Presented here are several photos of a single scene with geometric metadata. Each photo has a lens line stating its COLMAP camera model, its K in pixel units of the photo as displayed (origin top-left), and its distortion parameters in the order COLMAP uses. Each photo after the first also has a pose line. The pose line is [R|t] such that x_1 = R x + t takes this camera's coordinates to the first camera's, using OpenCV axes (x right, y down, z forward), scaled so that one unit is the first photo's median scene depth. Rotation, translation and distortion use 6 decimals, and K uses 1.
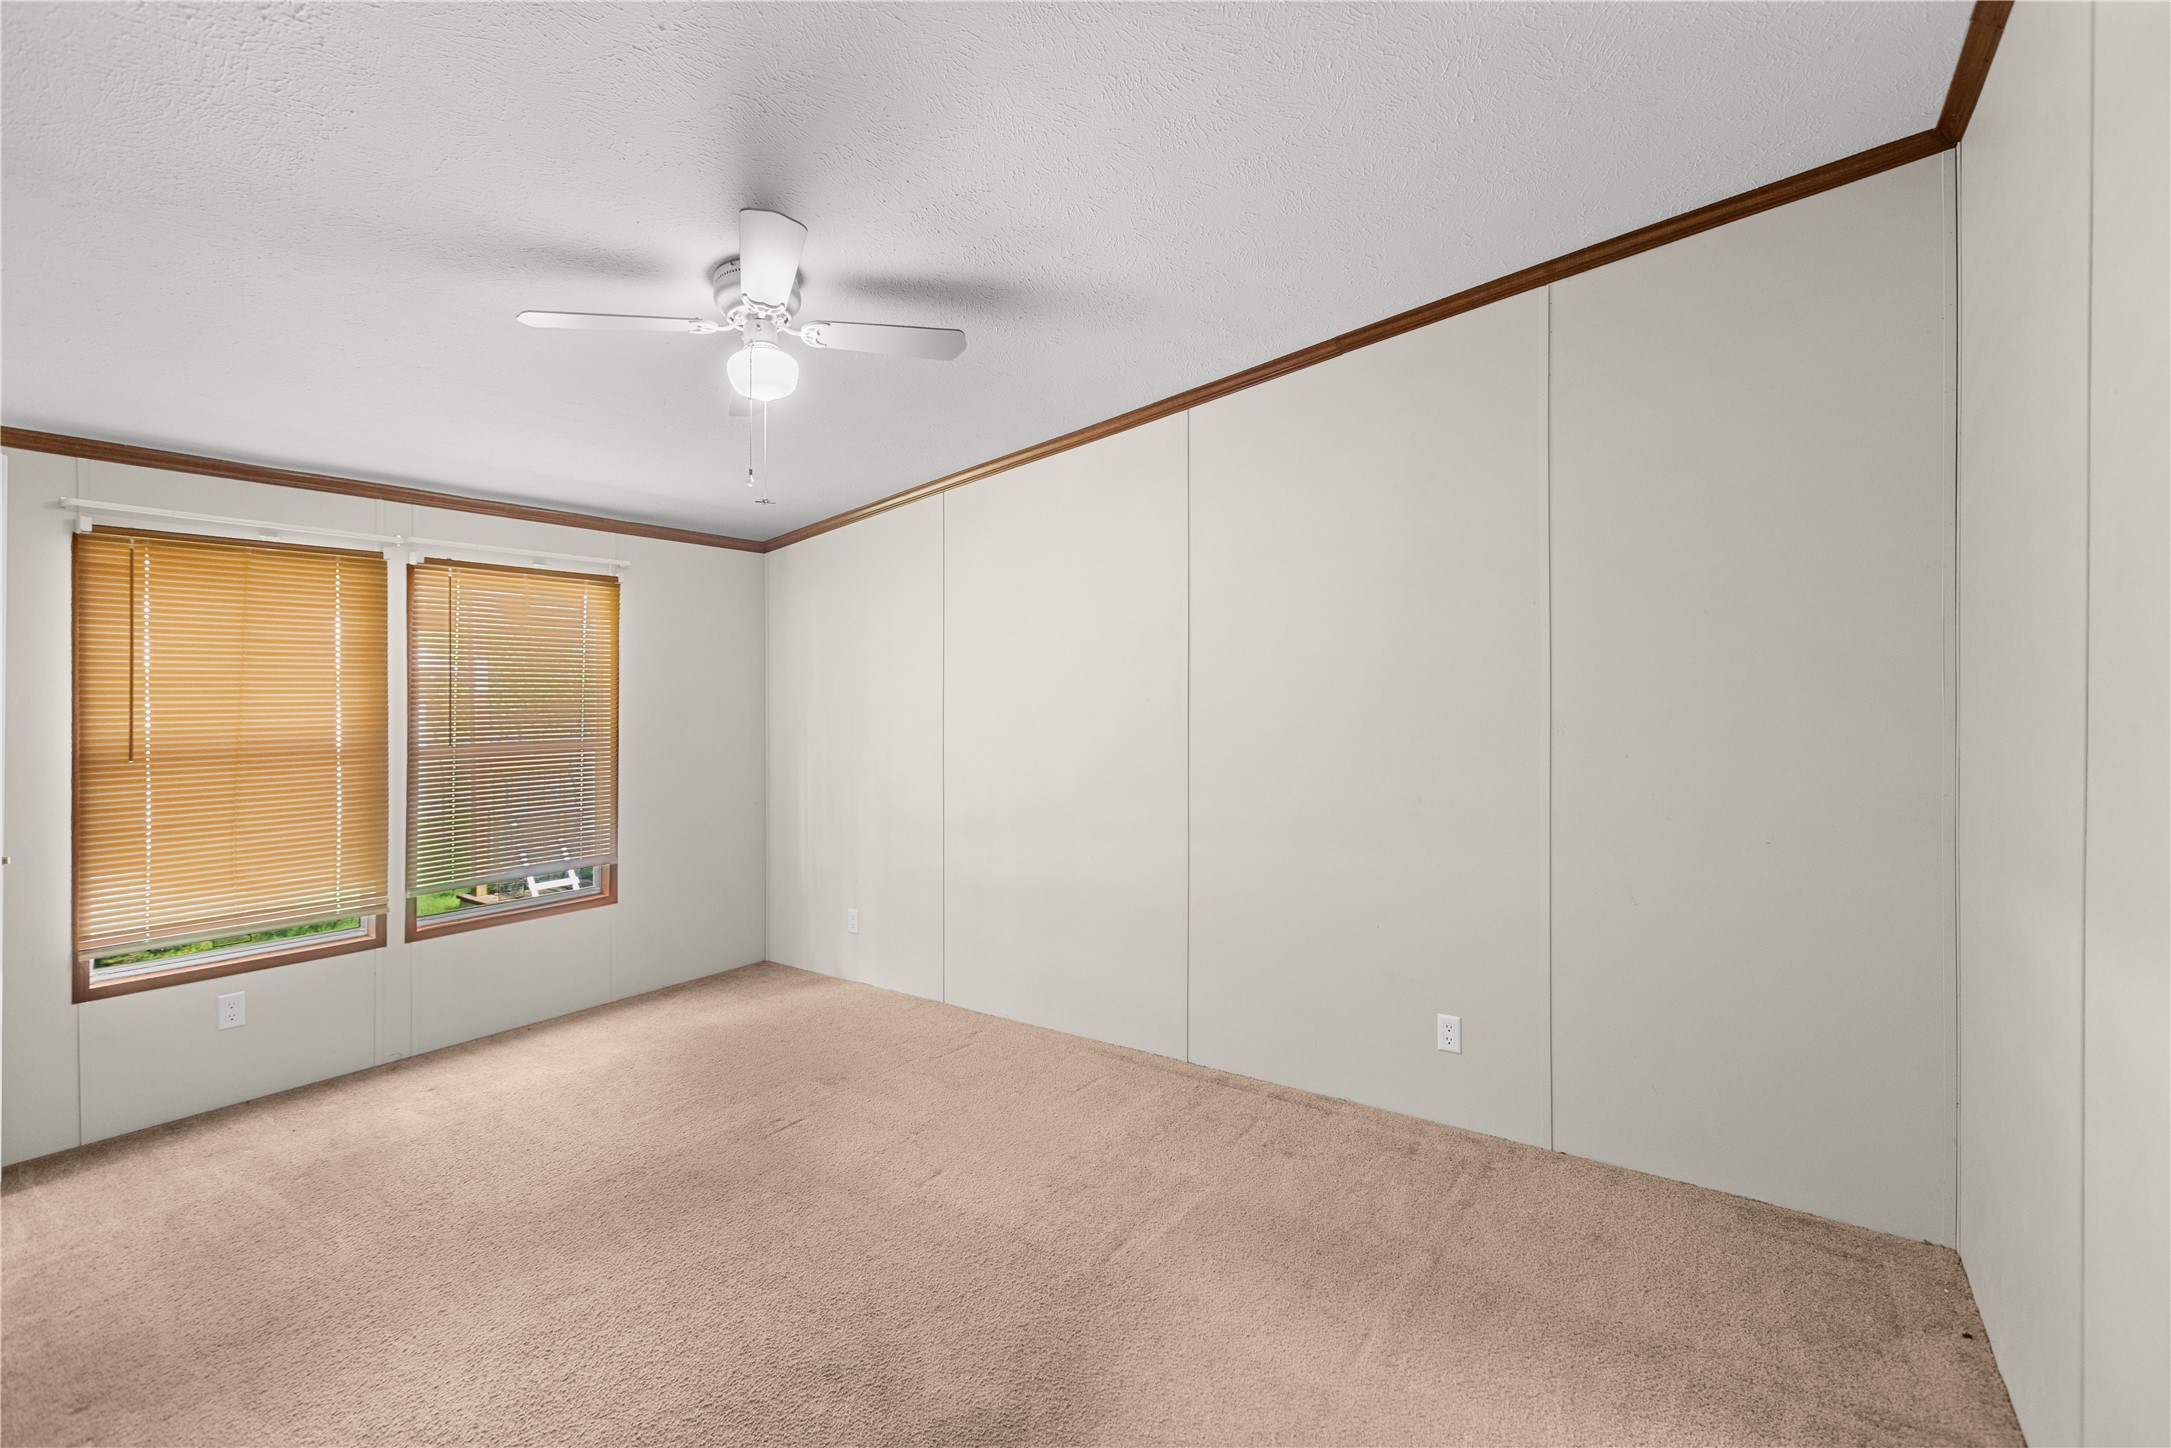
lens RADIAL K [[1005.9, 0, 1088.2], [0, 1005.9, 701.5], [0, 0, 1]] dist [-0.000031, -0.000017]
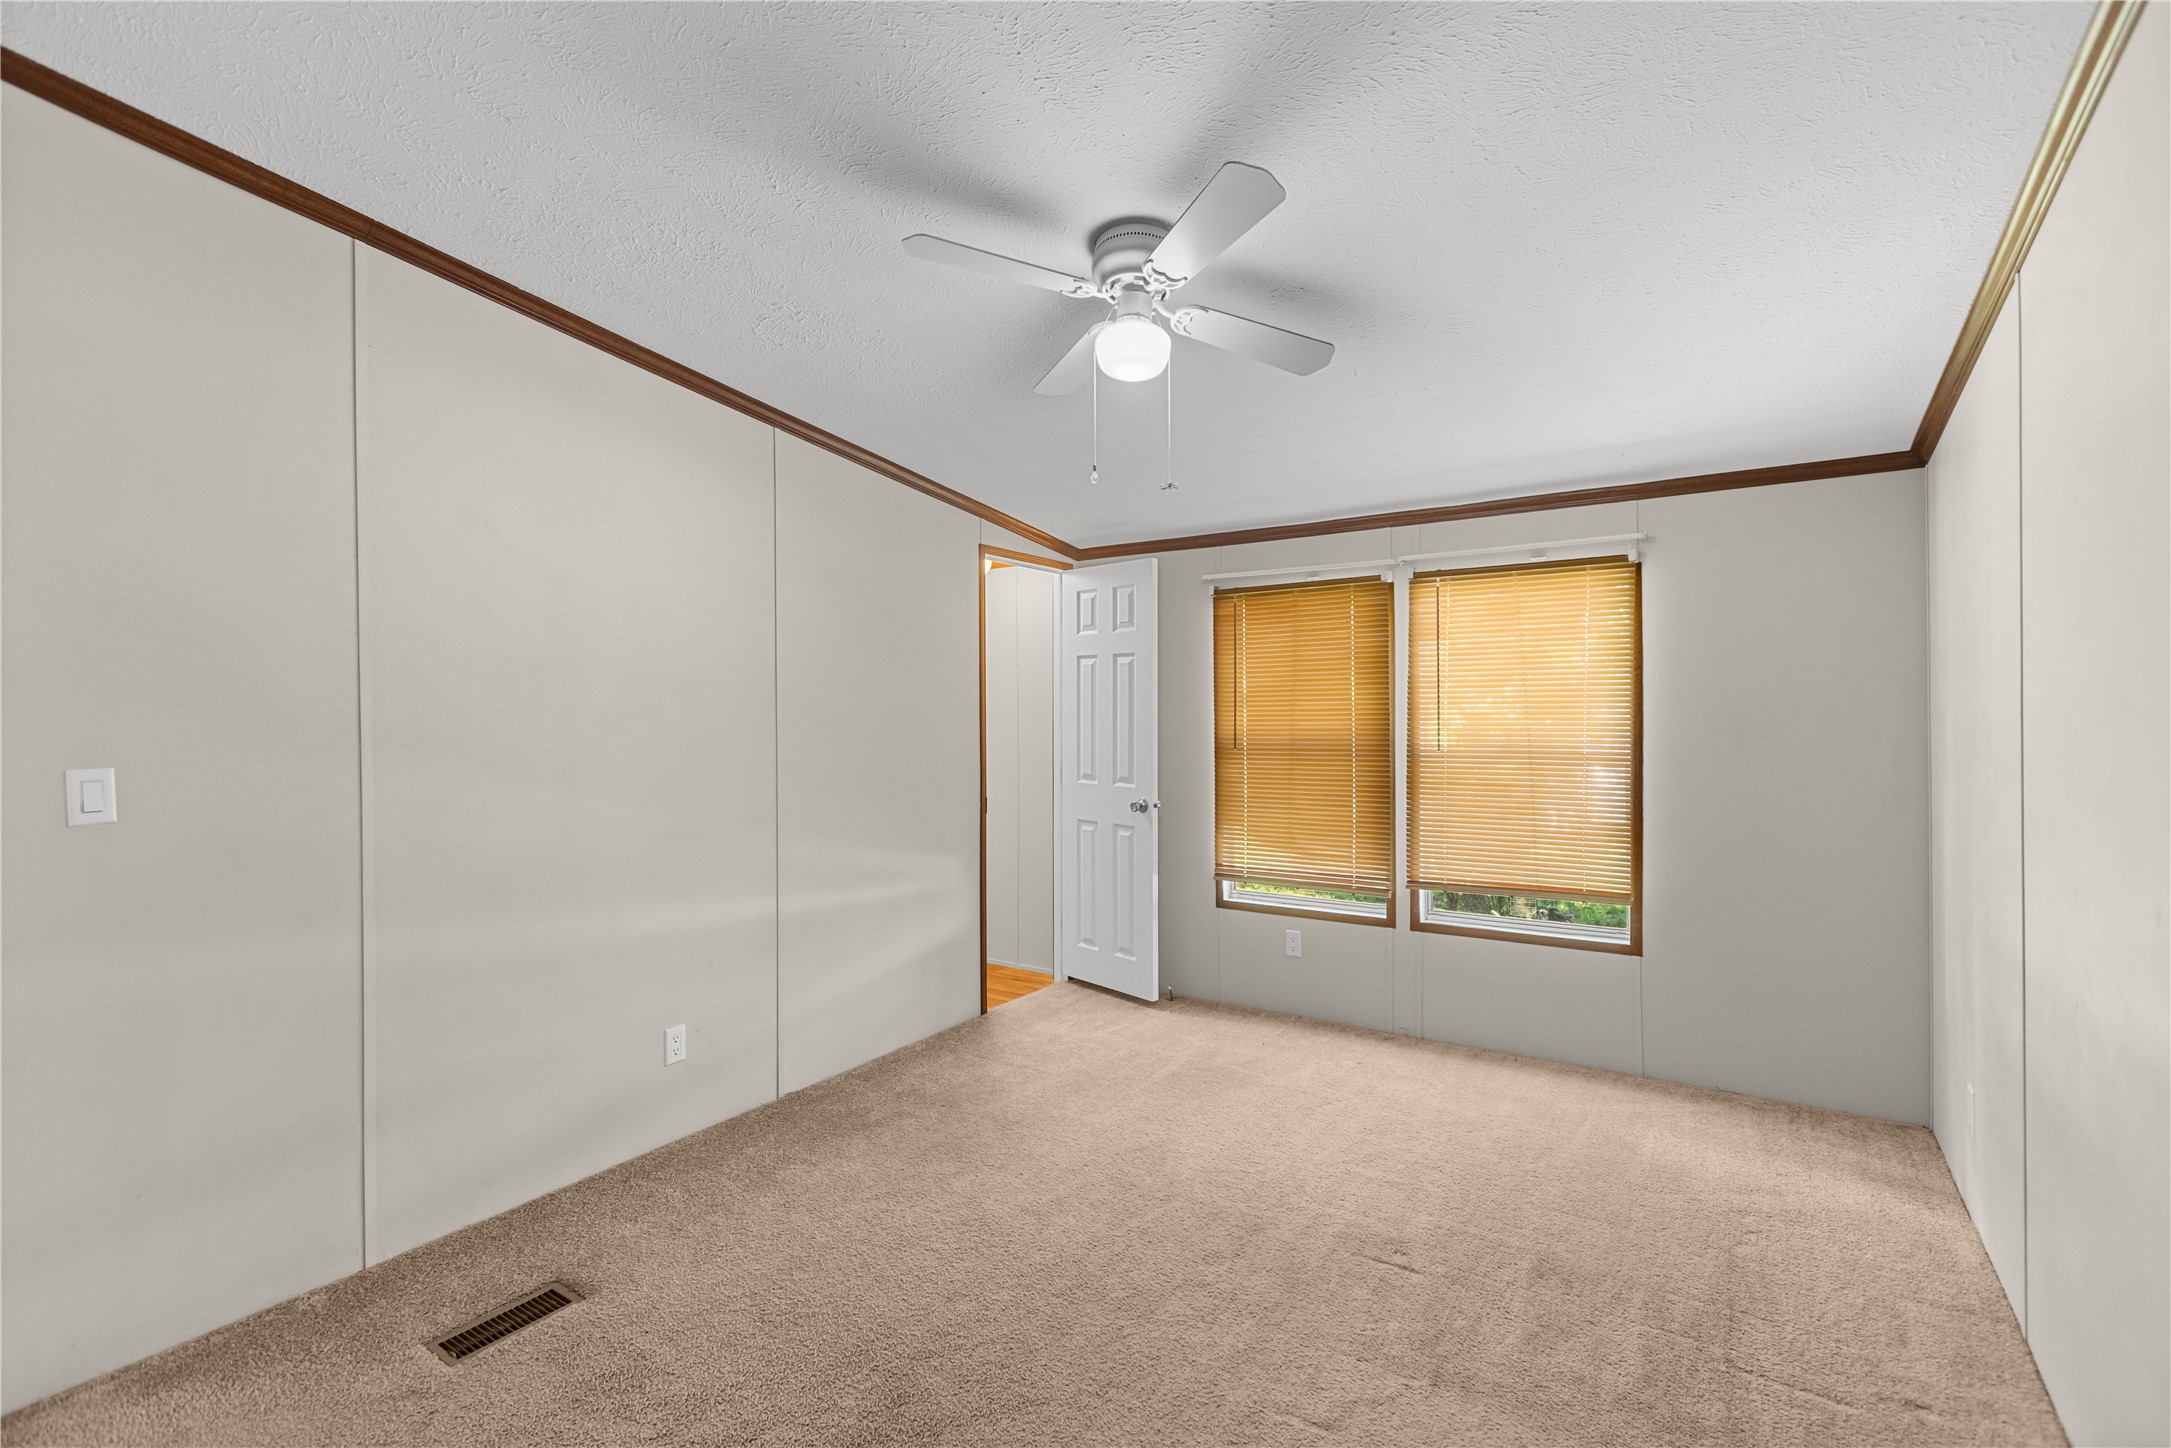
lens RADIAL K [[985.7, 0, 1085.5], [0, 985.7, 724.0], [0, 0, 1]] dist [0.000039, 0.000047]
pose [[-0.007818, 0.022384, -0.999719, 0.440459], [0.002672, 0.999746, 0.022364, -0.009161], [0.999966, -0.002496, -0.007875, 0.756842]]
